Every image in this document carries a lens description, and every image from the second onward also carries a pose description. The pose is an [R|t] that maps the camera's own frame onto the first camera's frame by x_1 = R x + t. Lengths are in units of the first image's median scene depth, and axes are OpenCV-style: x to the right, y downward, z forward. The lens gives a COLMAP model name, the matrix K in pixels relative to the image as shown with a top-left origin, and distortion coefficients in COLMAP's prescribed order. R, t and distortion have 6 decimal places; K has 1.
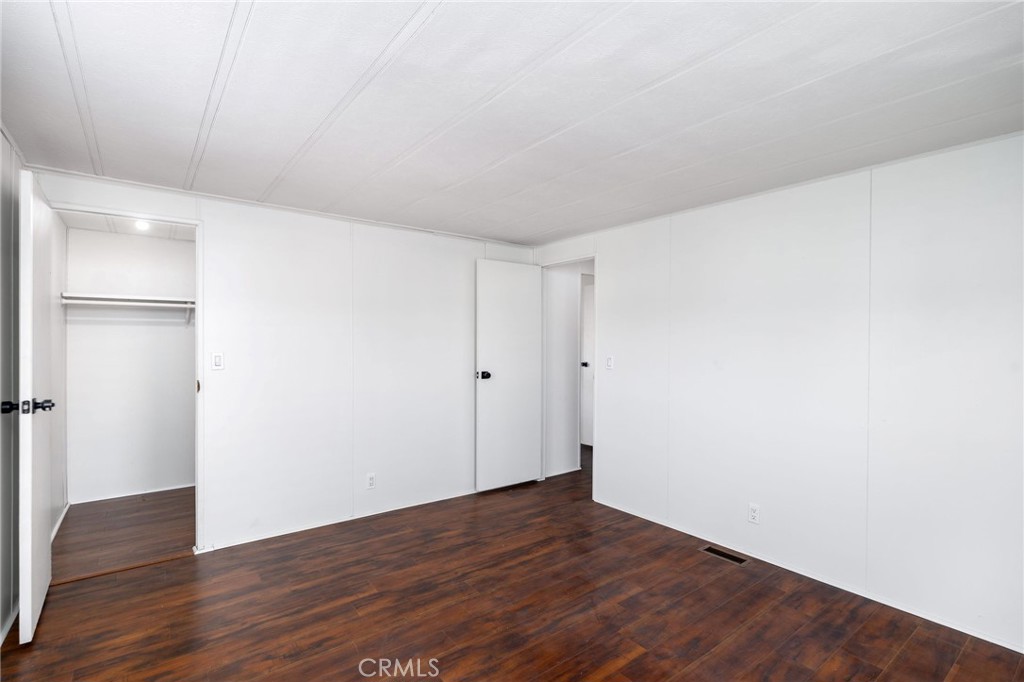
lens RADIAL K [[493.6, 0, 505.5], [0, 493.6, 345.0], [0, 0, 1]] dist [-0.005517, 0.000667]
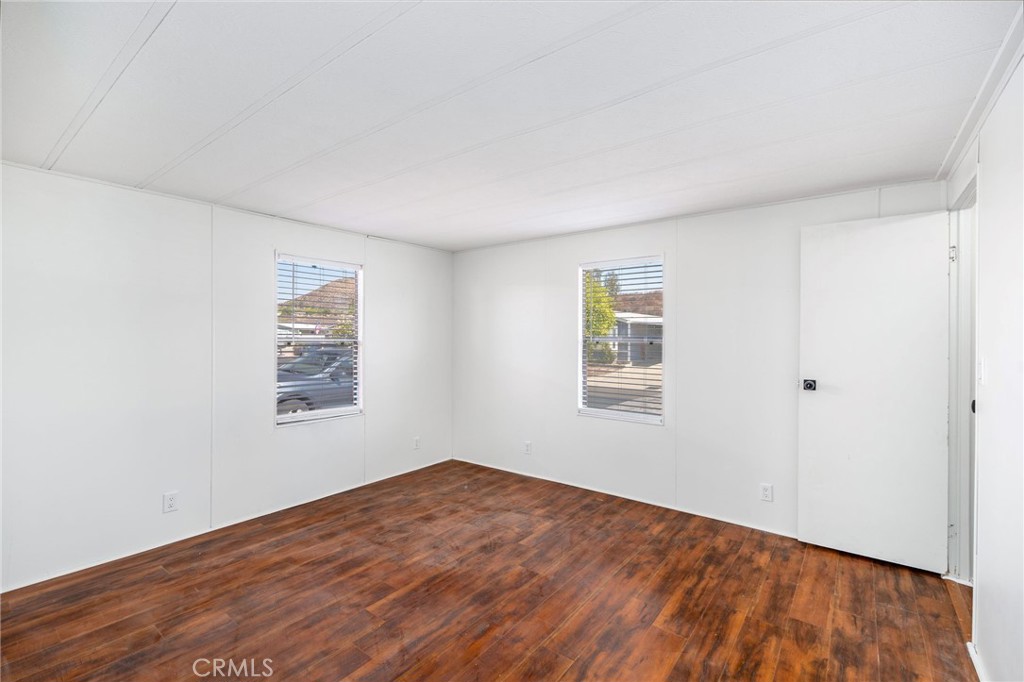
lens RADIAL K [[438.7, 0, 516.3], [0, 438.7, 340.2], [0, 0, 1]] dist [0.019140, -0.000098]
pose [[-0.959360, -0.005161, -0.282138, 0.222862], [-0.007581, 0.999943, 0.007488, -0.009980], [0.282083, 0.009322, -0.959345, 1.893445]]
